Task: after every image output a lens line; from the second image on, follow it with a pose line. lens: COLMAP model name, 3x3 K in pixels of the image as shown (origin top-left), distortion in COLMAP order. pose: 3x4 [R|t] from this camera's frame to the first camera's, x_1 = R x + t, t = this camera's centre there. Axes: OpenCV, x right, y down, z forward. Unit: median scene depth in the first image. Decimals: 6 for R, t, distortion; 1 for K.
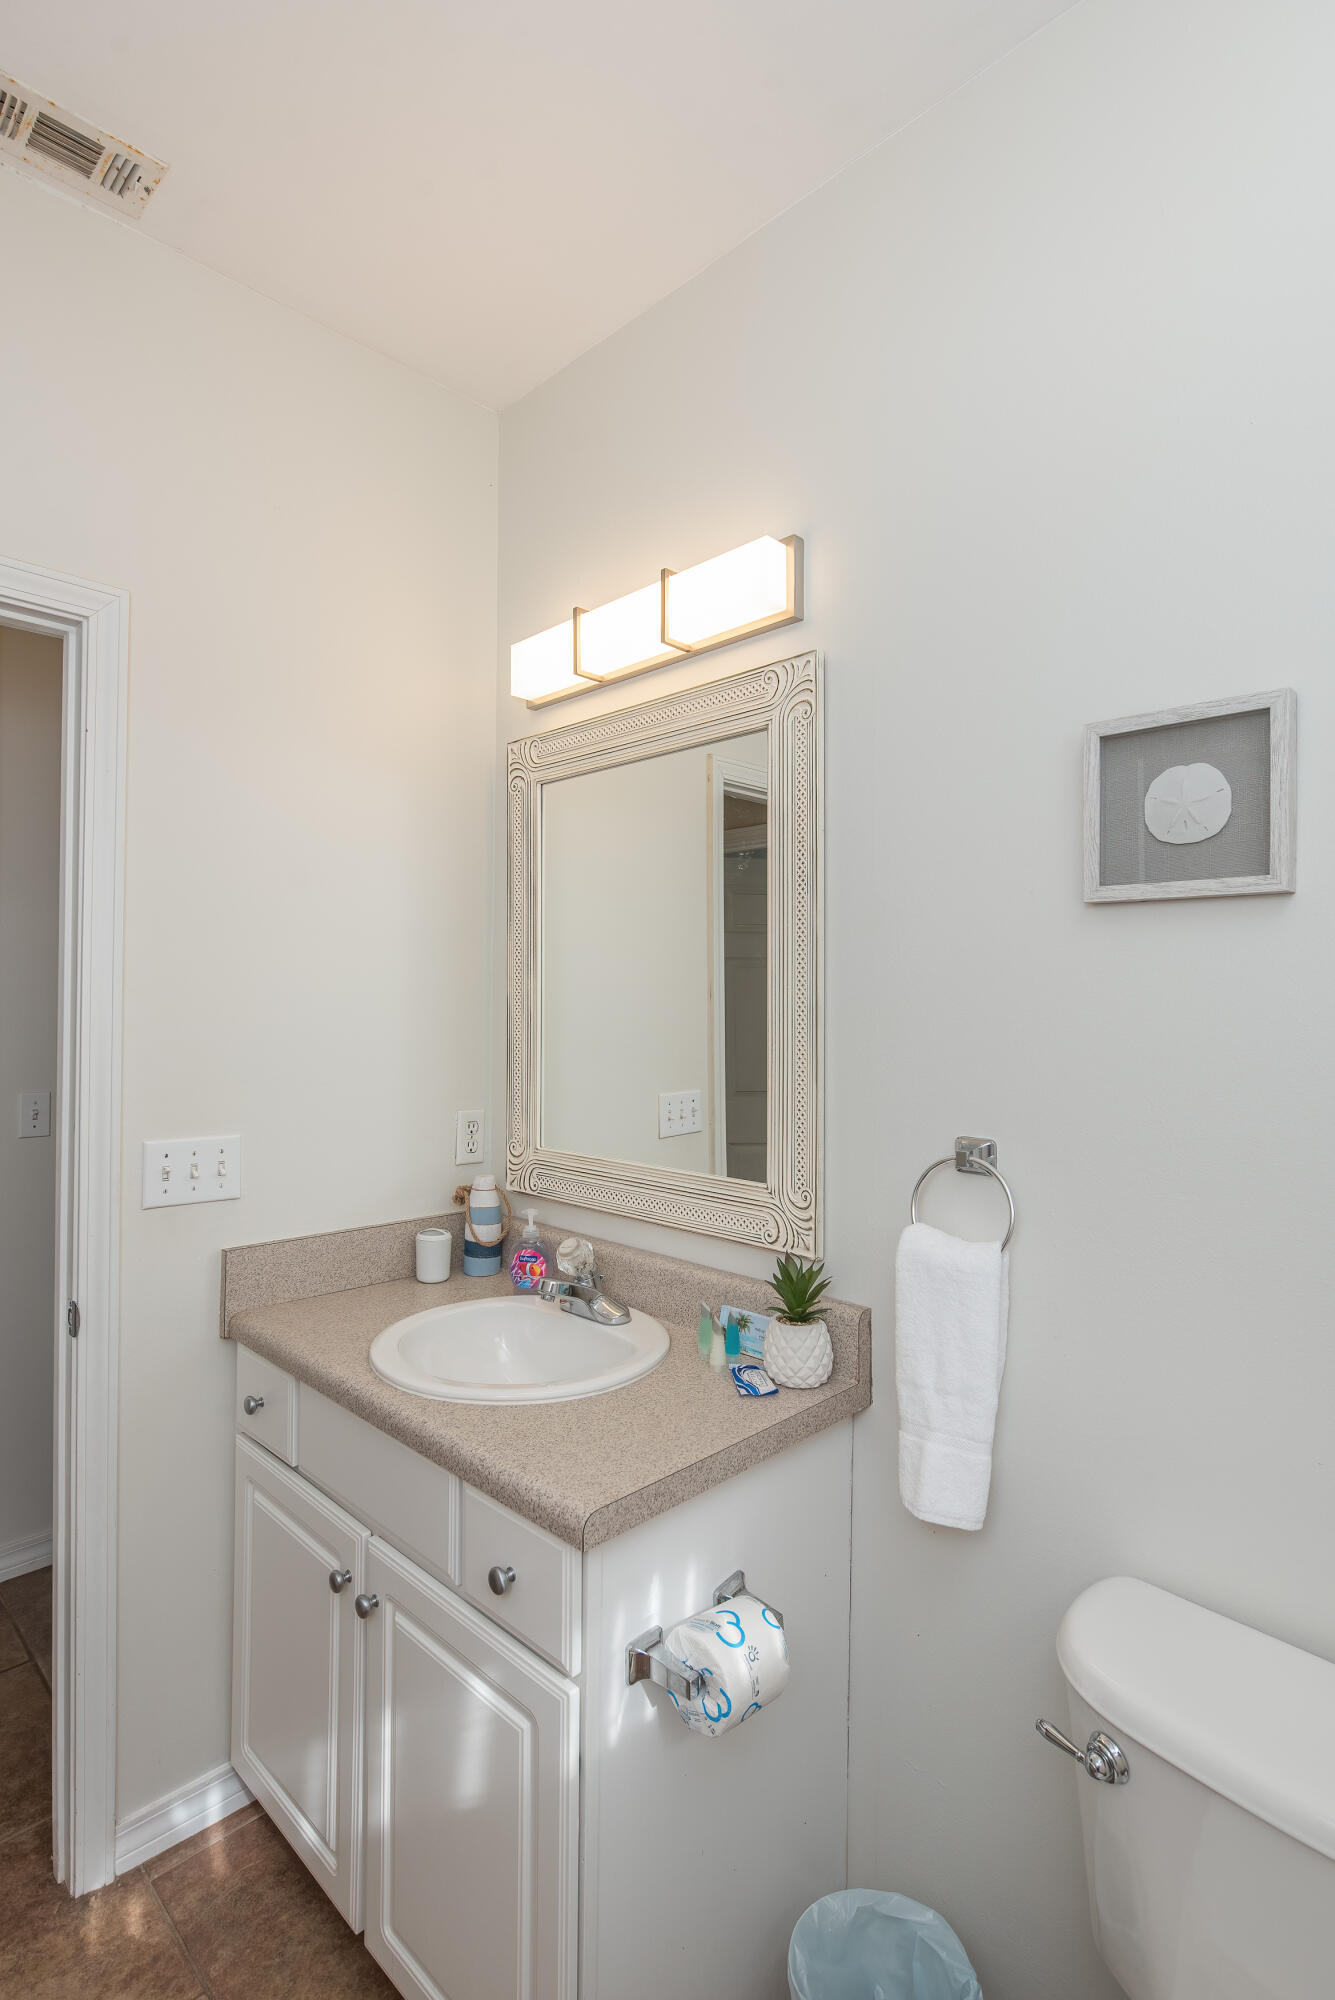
lens RADIAL K [[988.8, 0, 665.6], [0, 988.8, 992.7], [0, 0, 1]] dist [-0.002125, -0.000052]
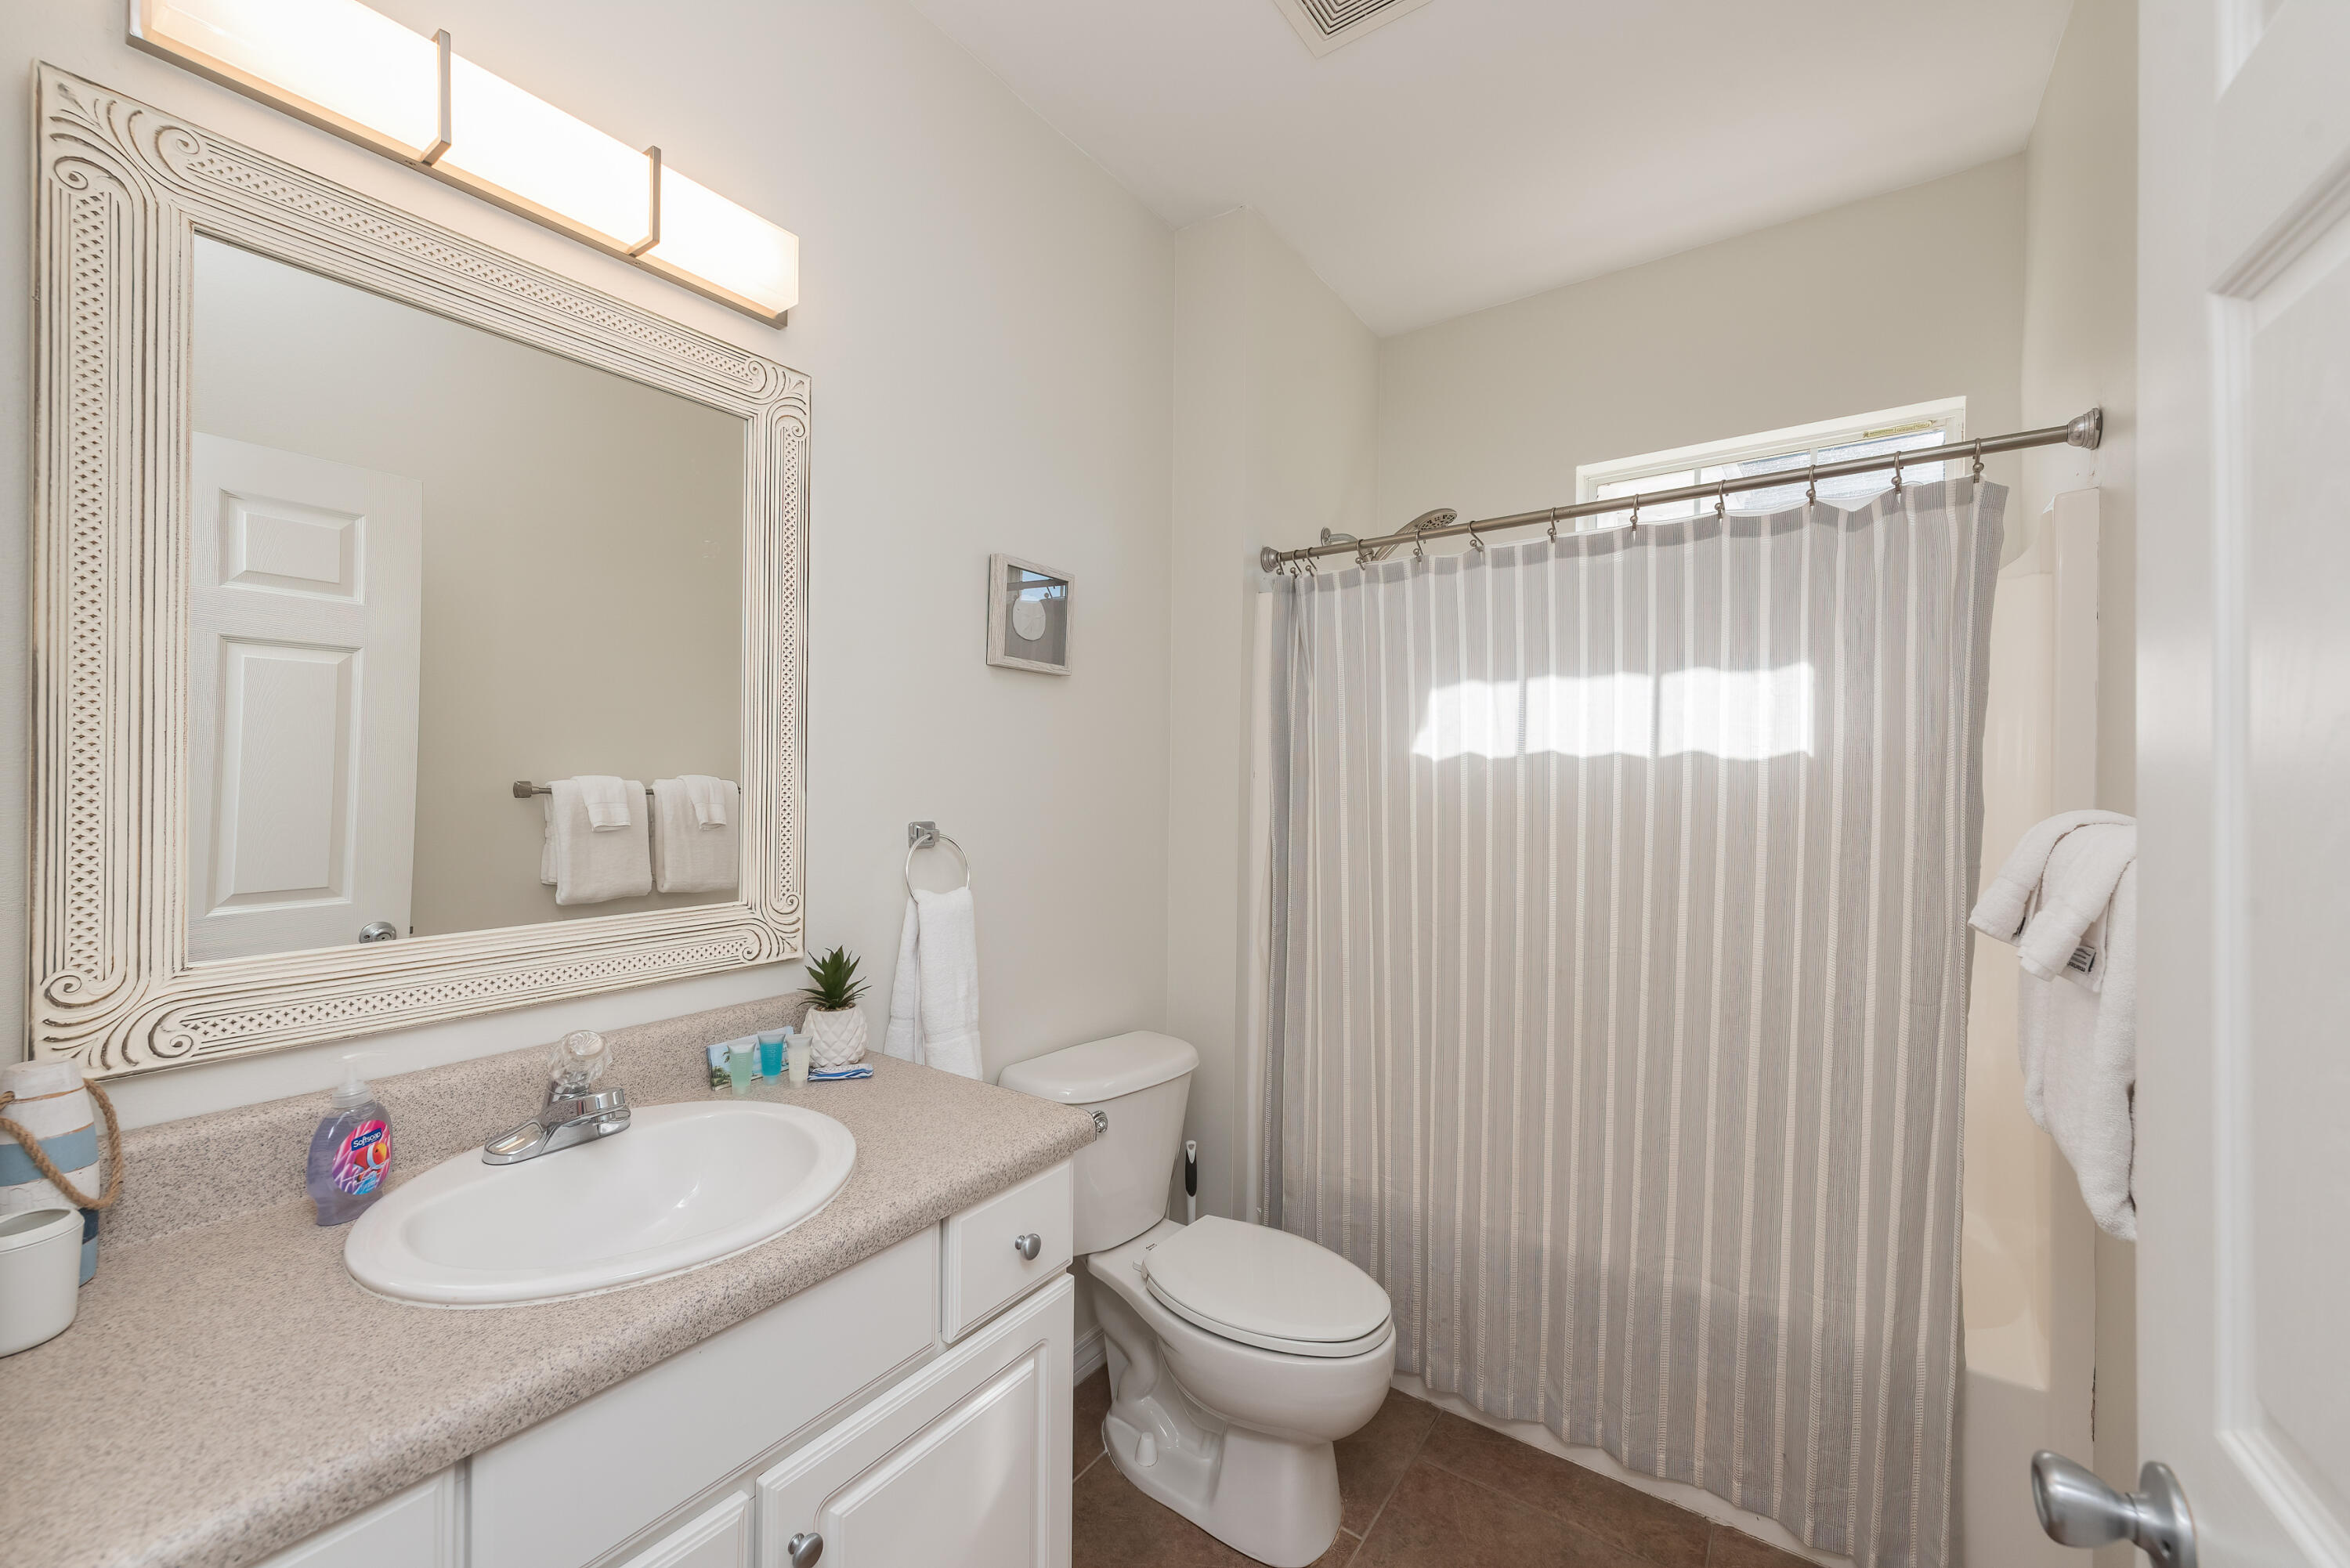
lens RADIAL K [[911.0, 0, 1170.5], [0, 911.0, 783.5], [0, 0, 1]] dist [-0.002466, -0.000404]
pose [[-0.175761, -0.014082, 0.984332, -0.832797], [-0.021965, 0.999705, 0.010380, 0.062664], [-0.984188, -0.019796, -0.176019, 0.752352]]
